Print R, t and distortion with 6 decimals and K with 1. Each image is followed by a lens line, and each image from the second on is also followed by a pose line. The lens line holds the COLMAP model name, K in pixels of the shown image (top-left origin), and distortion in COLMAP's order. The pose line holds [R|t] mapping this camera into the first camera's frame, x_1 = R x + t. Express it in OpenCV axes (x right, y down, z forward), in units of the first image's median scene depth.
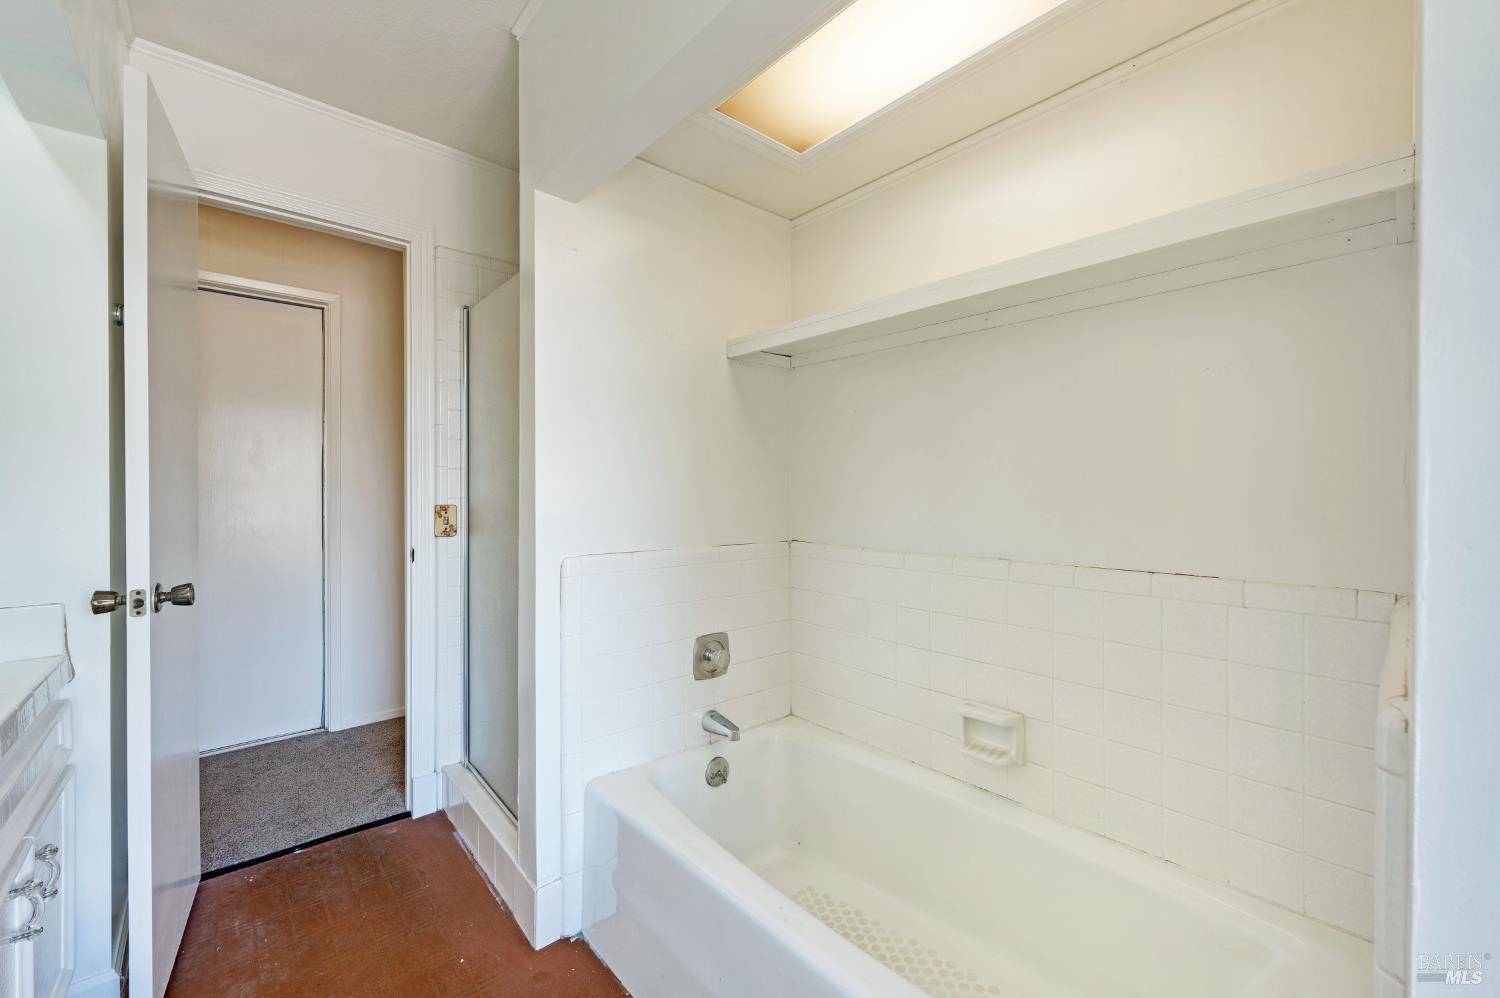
lens RADIAL K [[602.0, 0, 749.7], [0, 602.0, 492.9], [0, 0, 1]] dist [-0.000167, 0.000062]
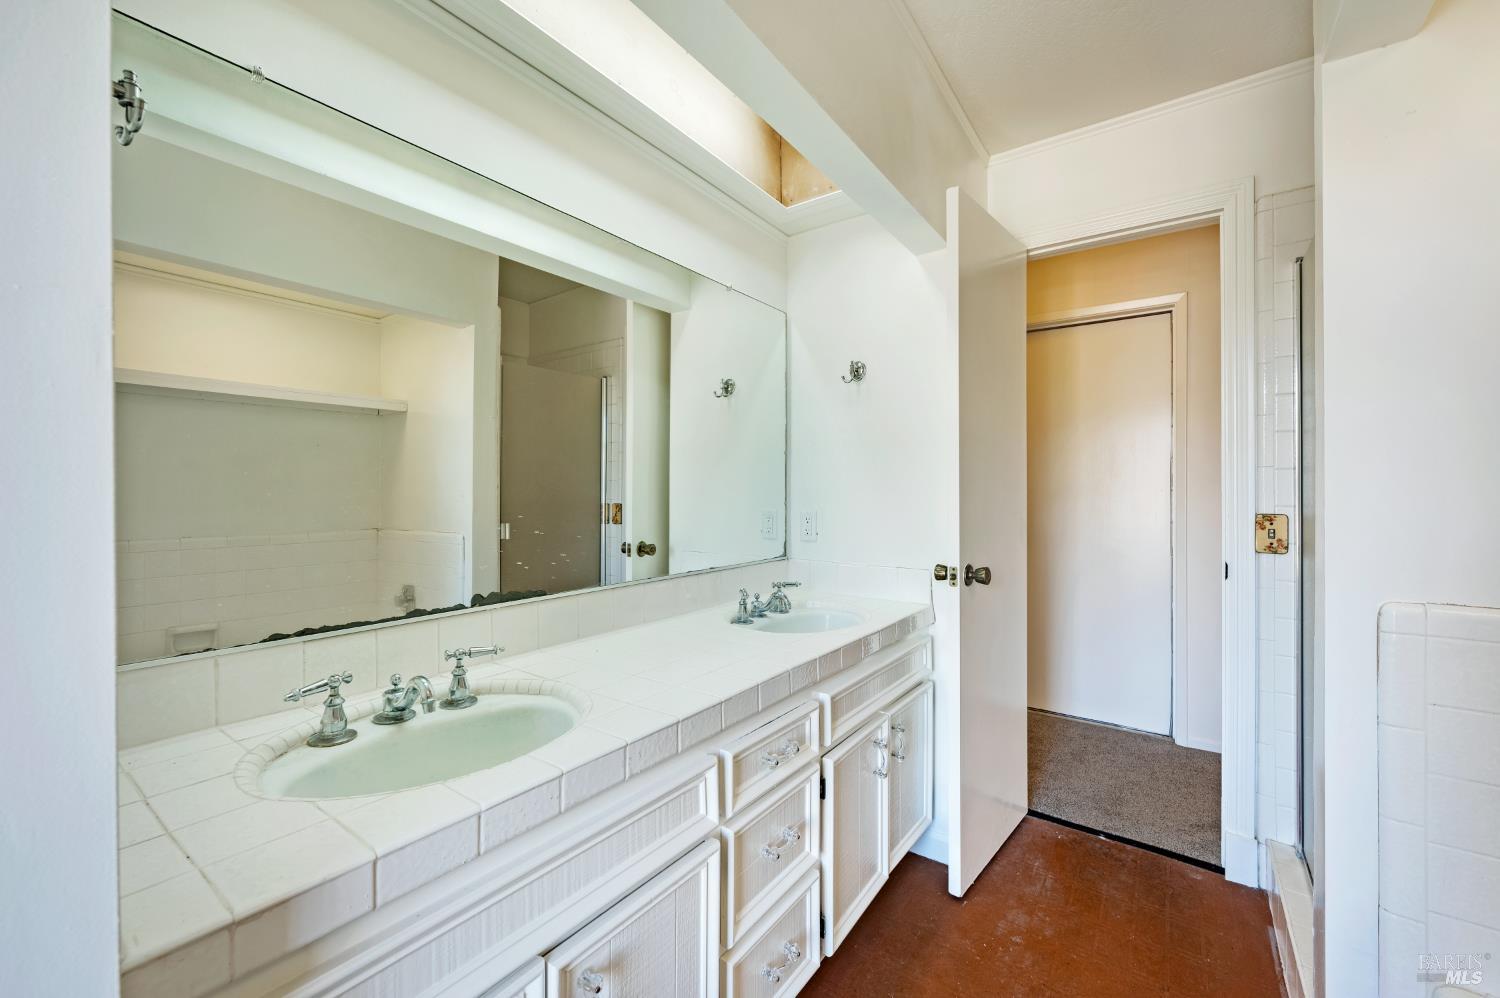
lens RADIAL K [[602.0, 0, 749.7], [0, 602.0, 492.9], [0, 0, 1]] dist [-0.000167, 0.000062]
pose [[0.216960, 0.001576, -0.976179, 0.130002], [-0.010019, 0.999950, -0.000613, -0.000737], [0.976129, 0.009913, 0.216965, 0.147736]]
